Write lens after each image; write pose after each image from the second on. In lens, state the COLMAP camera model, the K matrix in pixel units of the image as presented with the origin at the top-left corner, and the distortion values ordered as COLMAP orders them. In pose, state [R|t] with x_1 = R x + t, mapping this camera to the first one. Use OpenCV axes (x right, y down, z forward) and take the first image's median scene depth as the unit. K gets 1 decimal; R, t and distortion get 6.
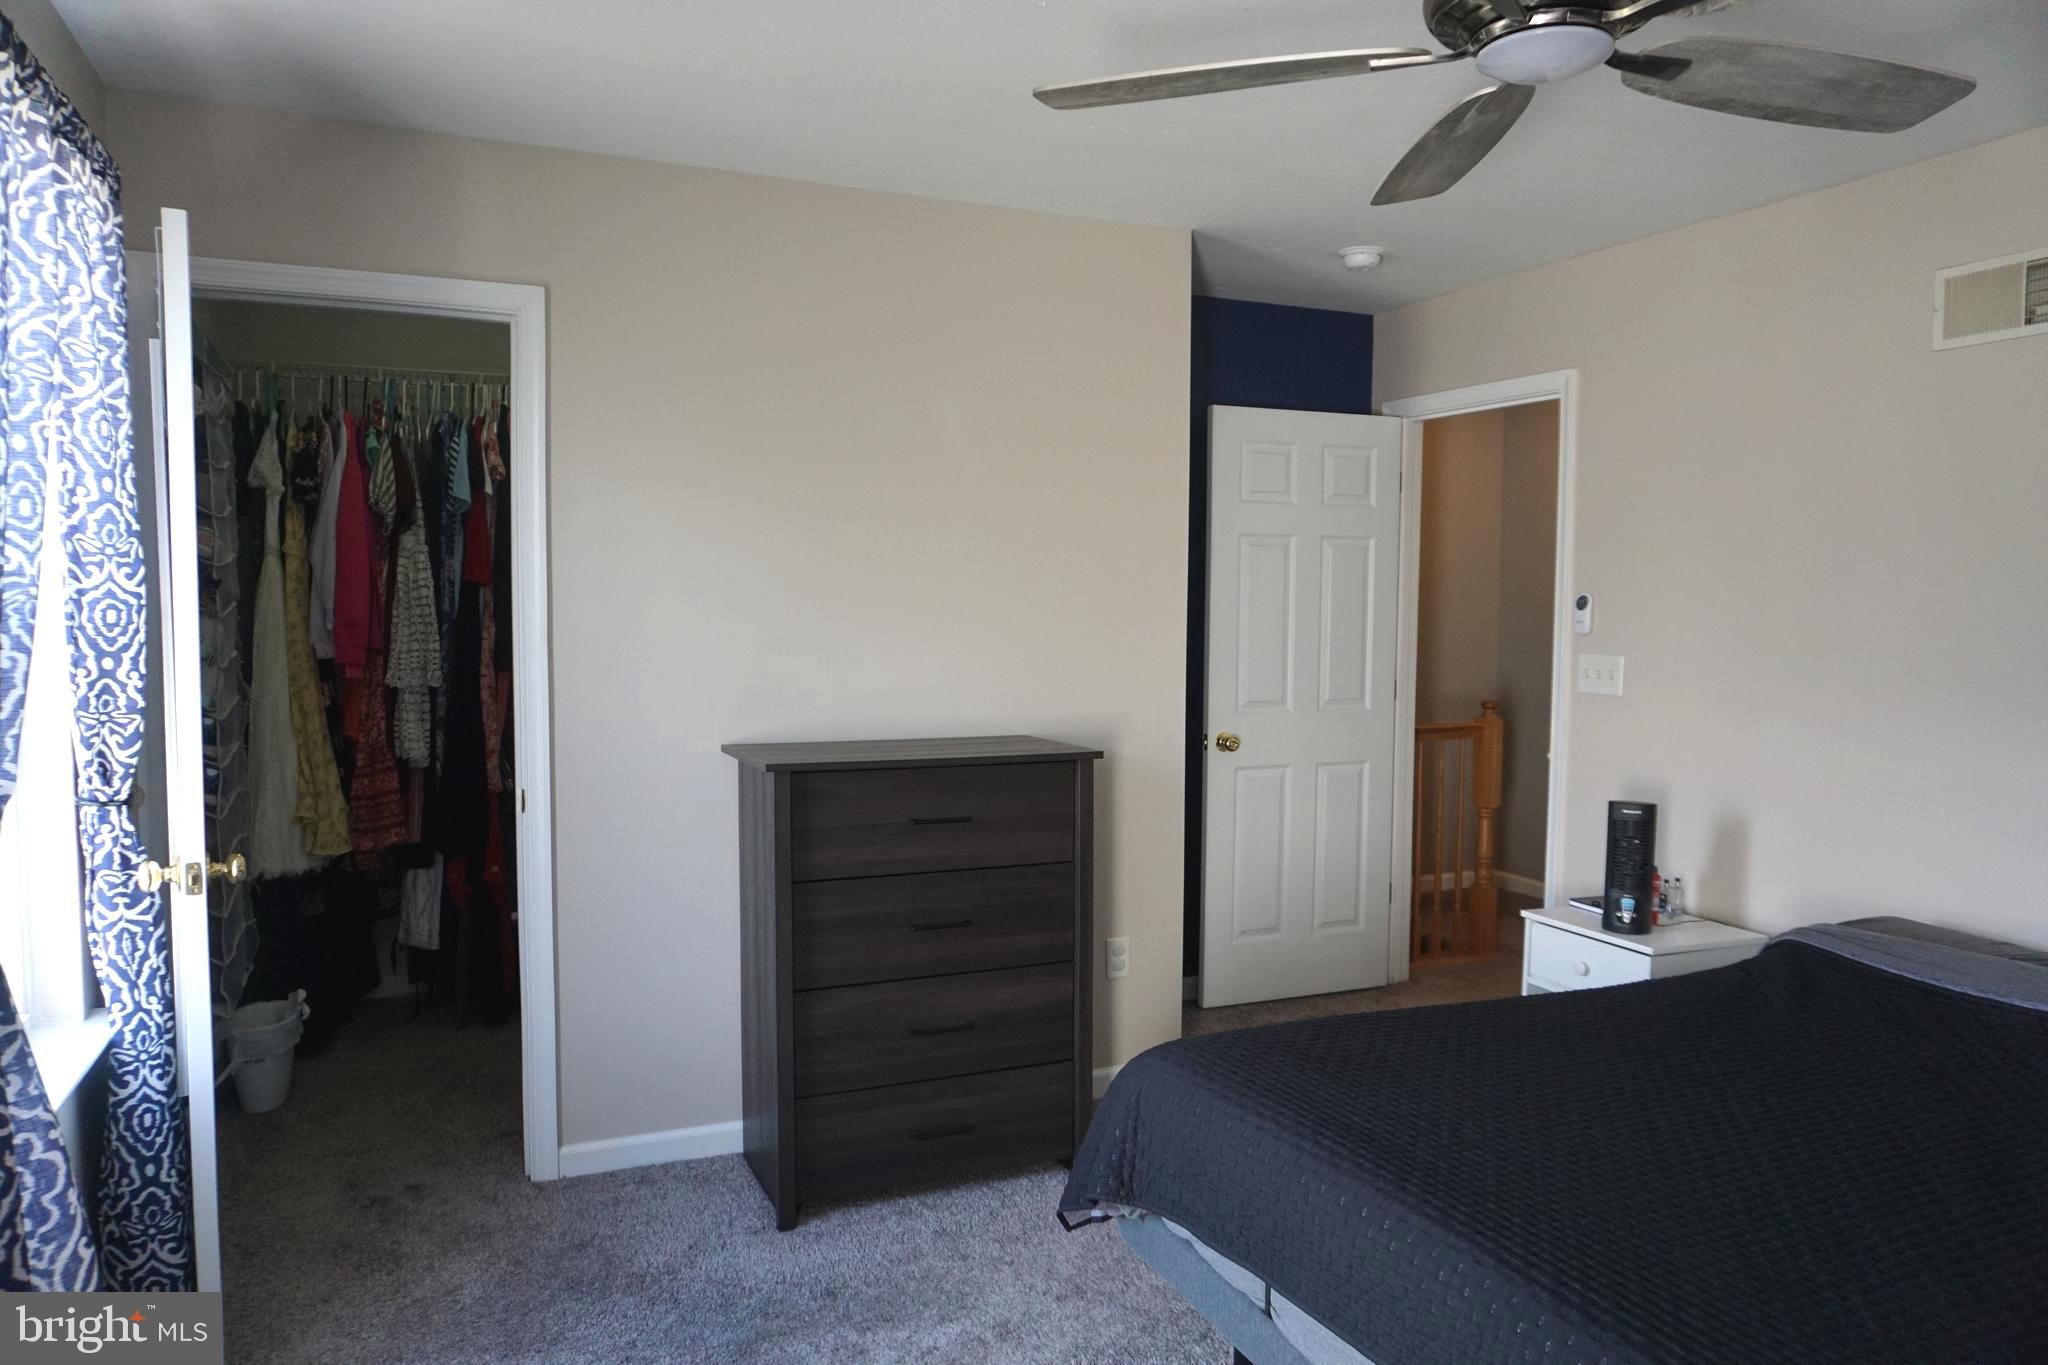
lens RADIAL K [[1367.3, 0, 1005.1], [0, 1367.3, 687.9], [0, 0, 1]] dist [-0.053858, 0.044416]
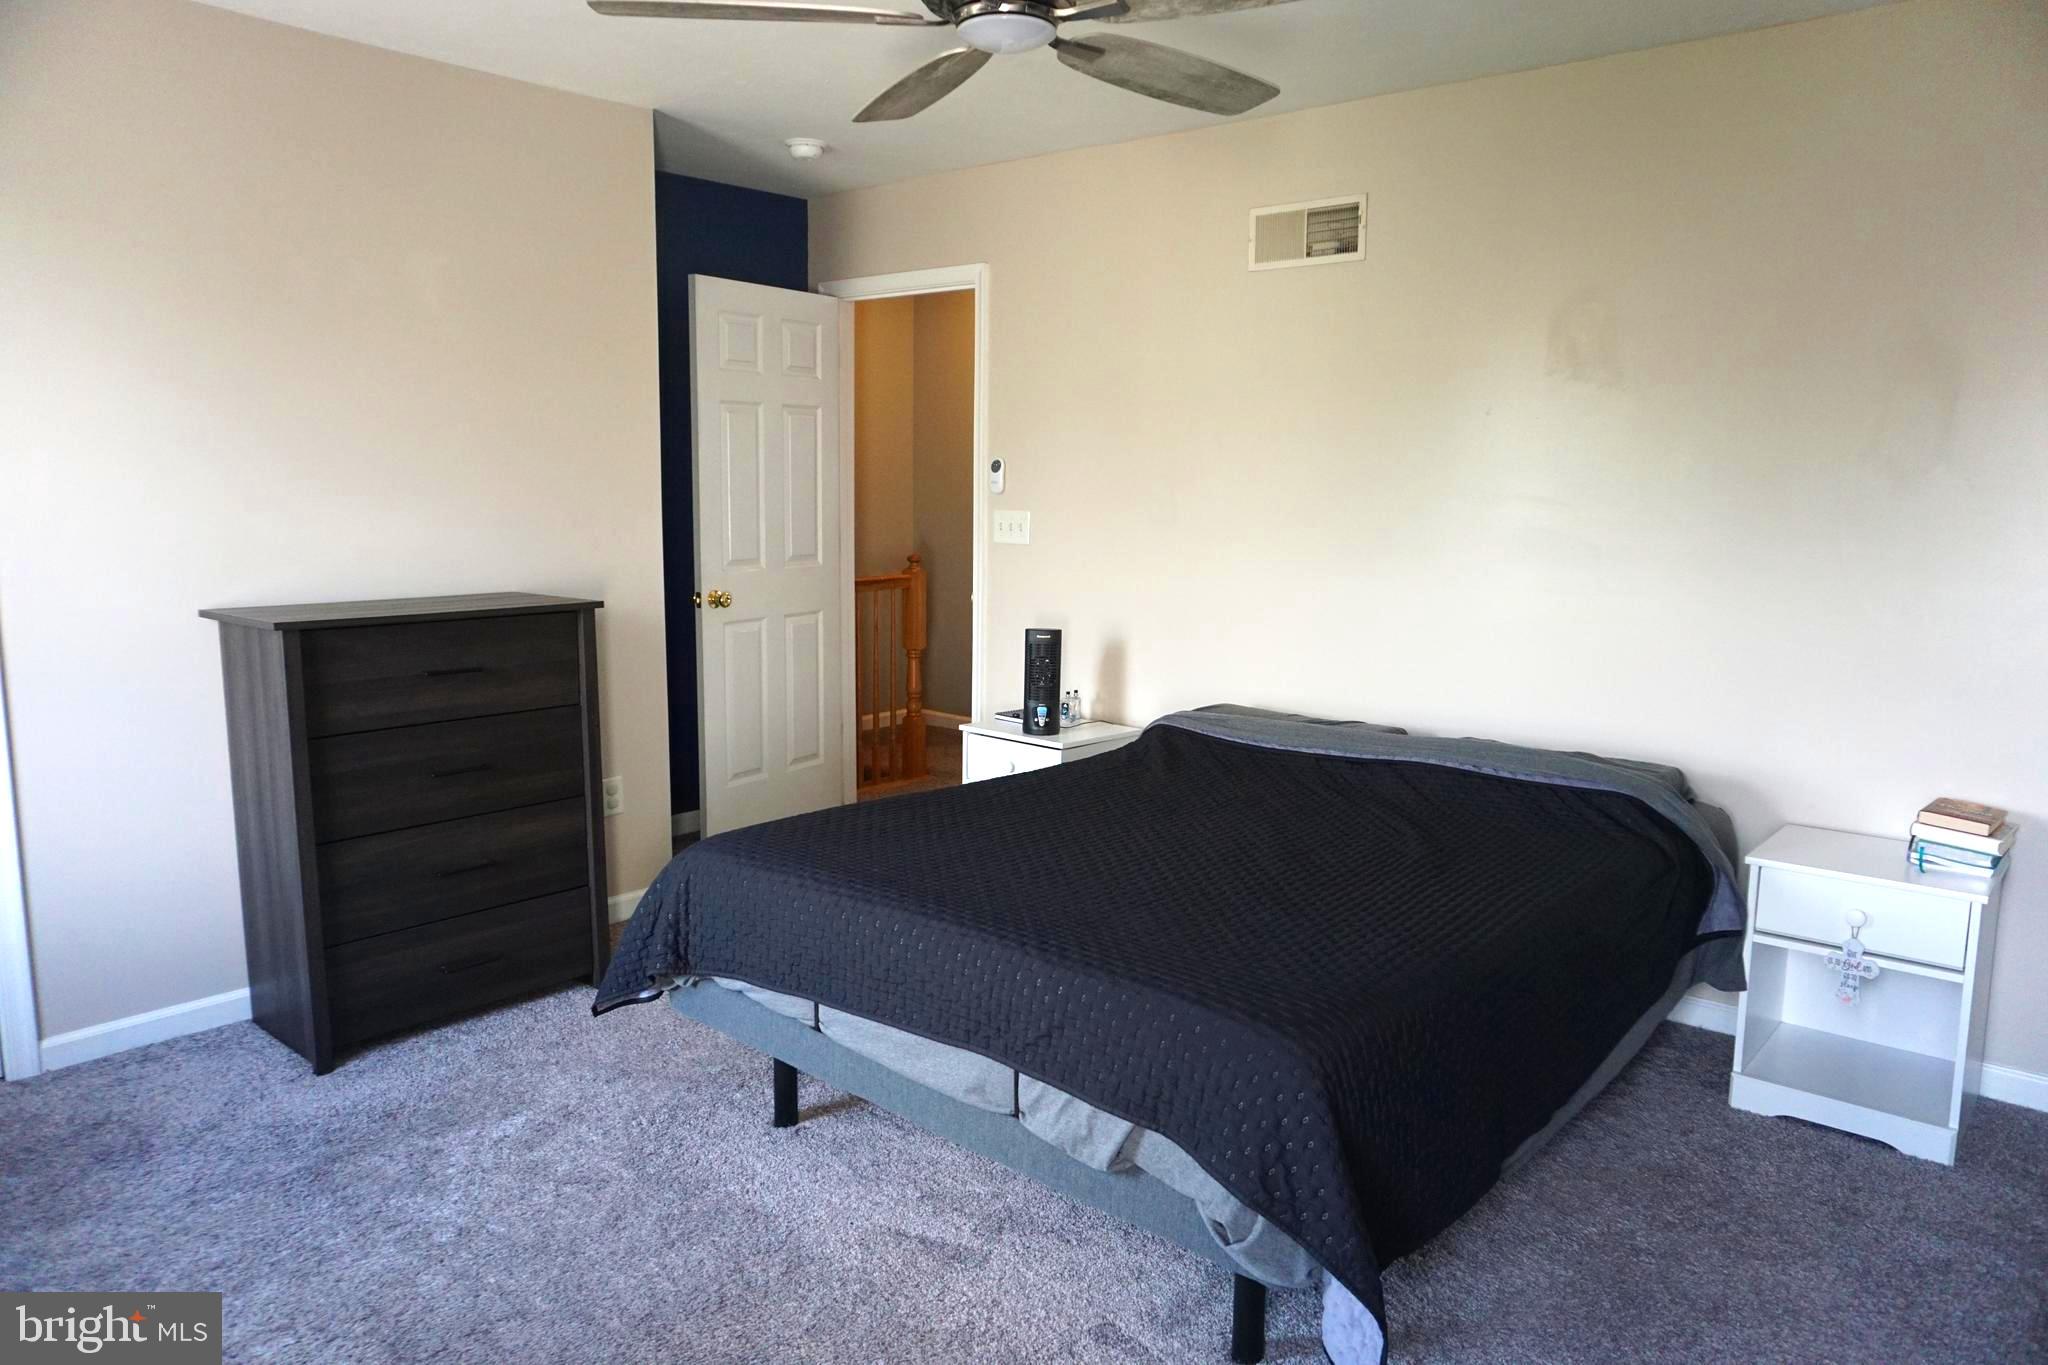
lens RADIAL K [[1367.3, 0, 1005.1], [0, 1367.3, 687.9], [0, 0, 1]] dist [-0.053858, 0.044416]
pose [[0.906649, -0.061521, 0.417375, -0.097654], [0.022324, 0.994920, 0.098157, 0.016430], [-0.421294, -0.079677, 0.903417, -0.120981]]
